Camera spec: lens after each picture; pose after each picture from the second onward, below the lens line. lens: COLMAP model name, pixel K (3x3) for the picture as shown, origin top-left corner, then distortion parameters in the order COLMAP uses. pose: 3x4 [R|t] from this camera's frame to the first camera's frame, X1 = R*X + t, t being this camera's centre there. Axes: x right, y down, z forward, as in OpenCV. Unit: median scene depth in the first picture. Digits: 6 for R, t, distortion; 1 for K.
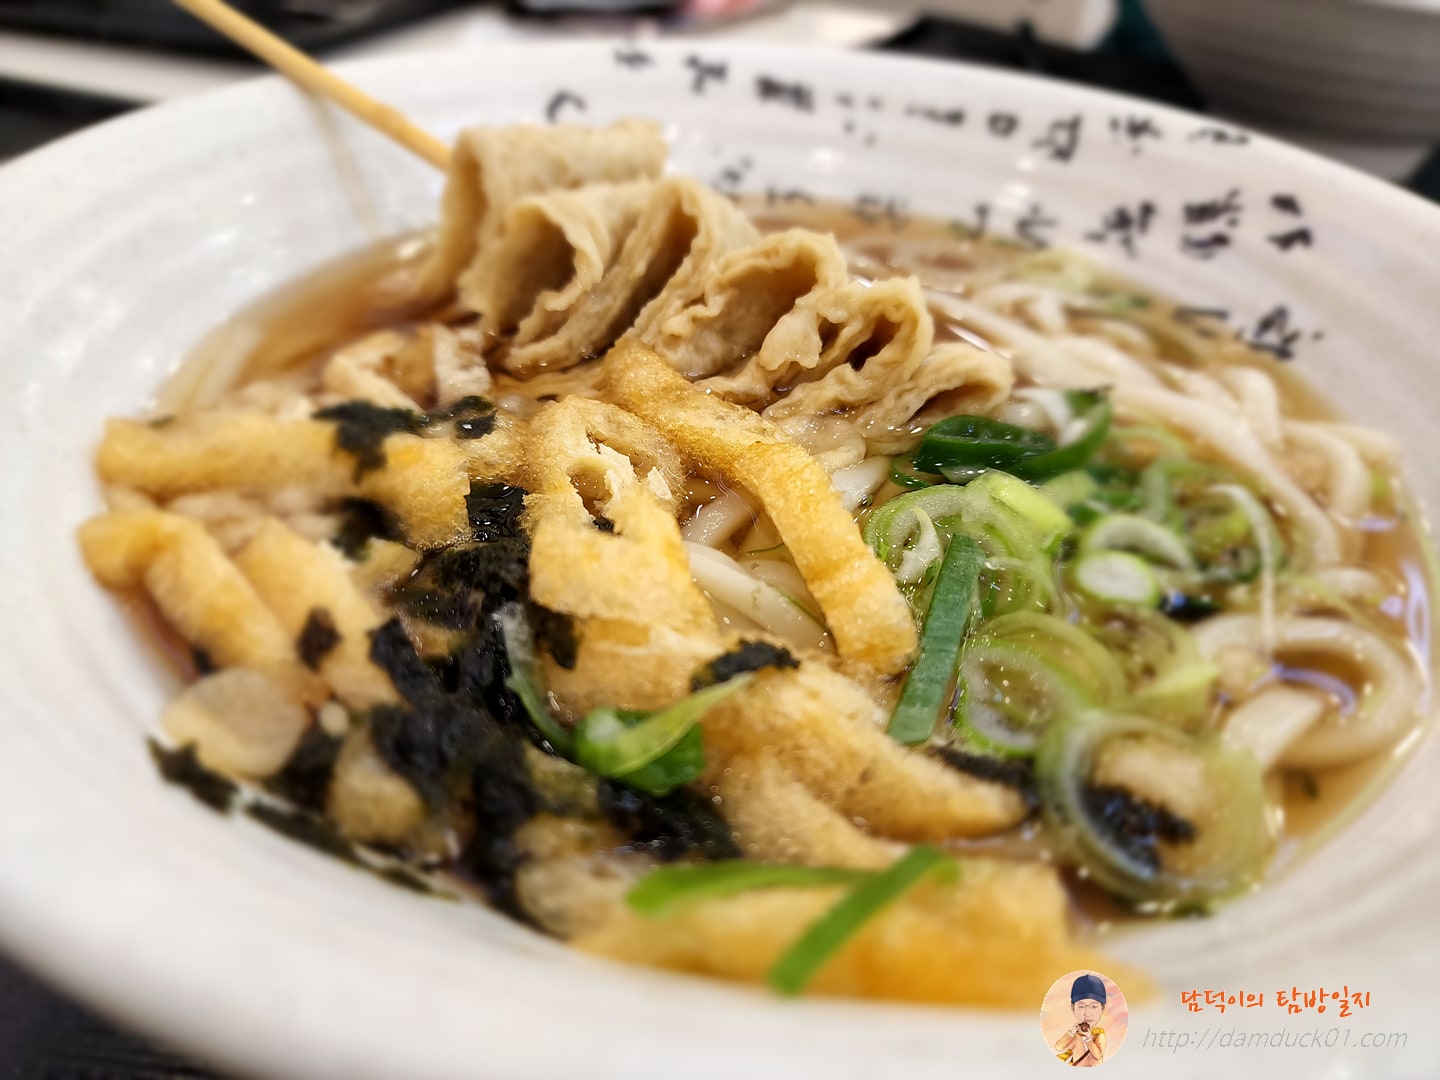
lens RADIAL K [[1063.3, 0, 720.0], [0, 1063.3, 540.0], [0, 0, 1]] dist [-0.003498, -0.002838]
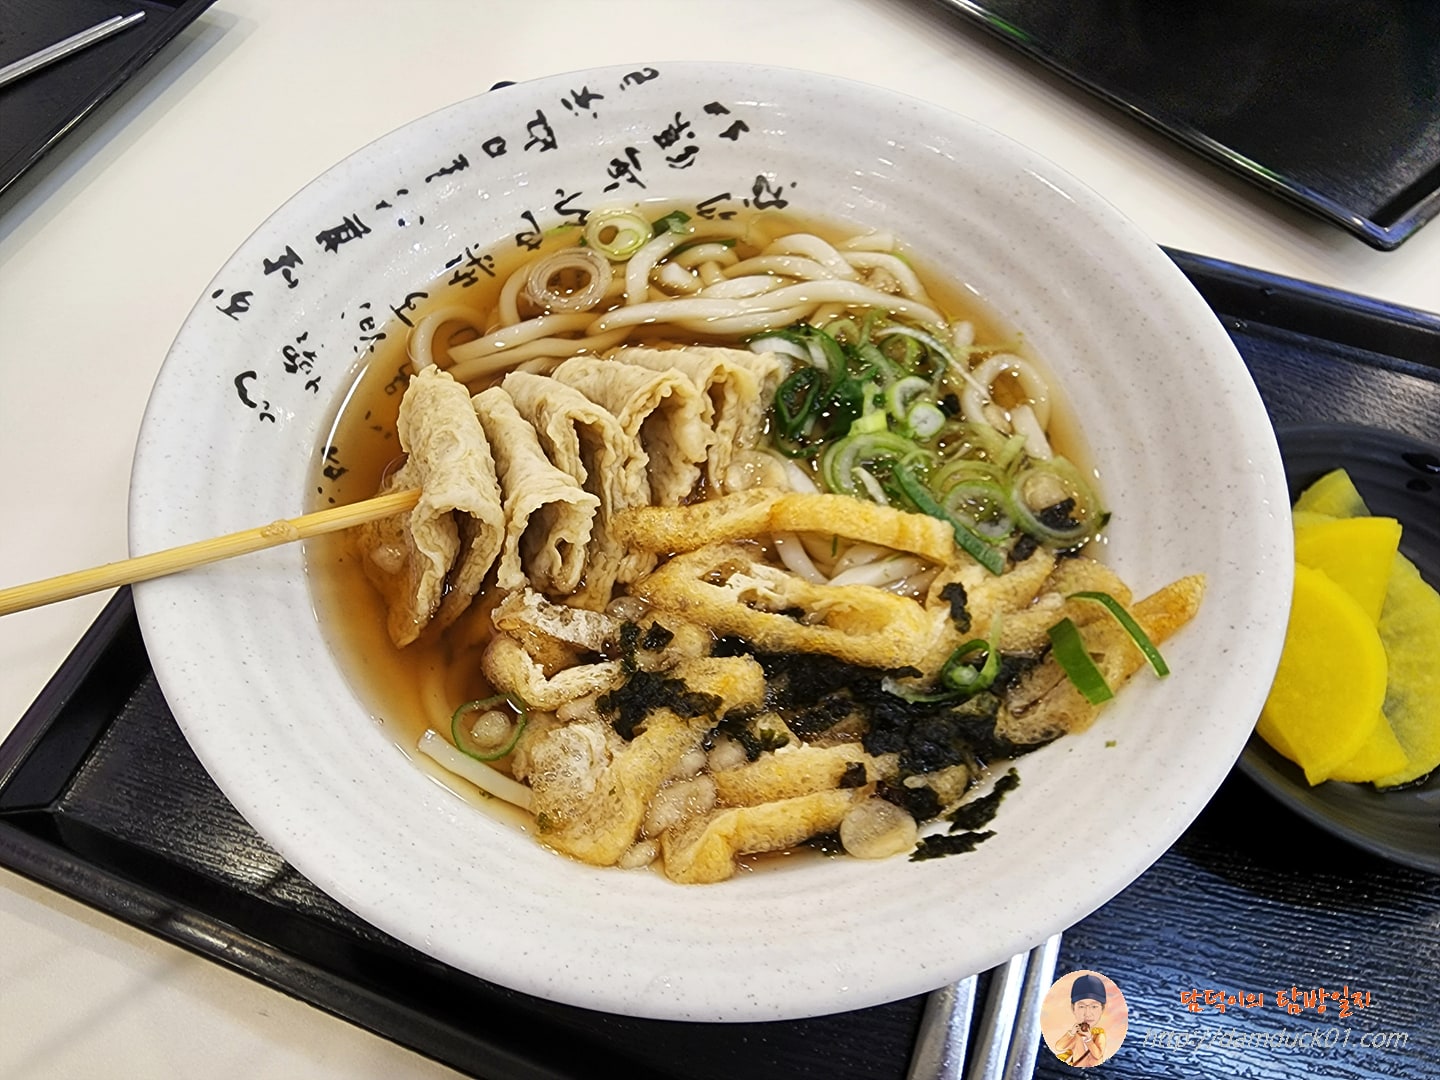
lens RADIAL K [[1027.7, 0, 688.7], [0, 1027.7, 541.4], [0, 0, 1]] dist [0.012693, 0.001357]
pose [[0.499625, -0.762919, 0.410280, -0.853118], [0.528186, 0.643707, 0.553770, -1.189432], [-0.686581, -0.059973, 0.724575, -0.082012]]
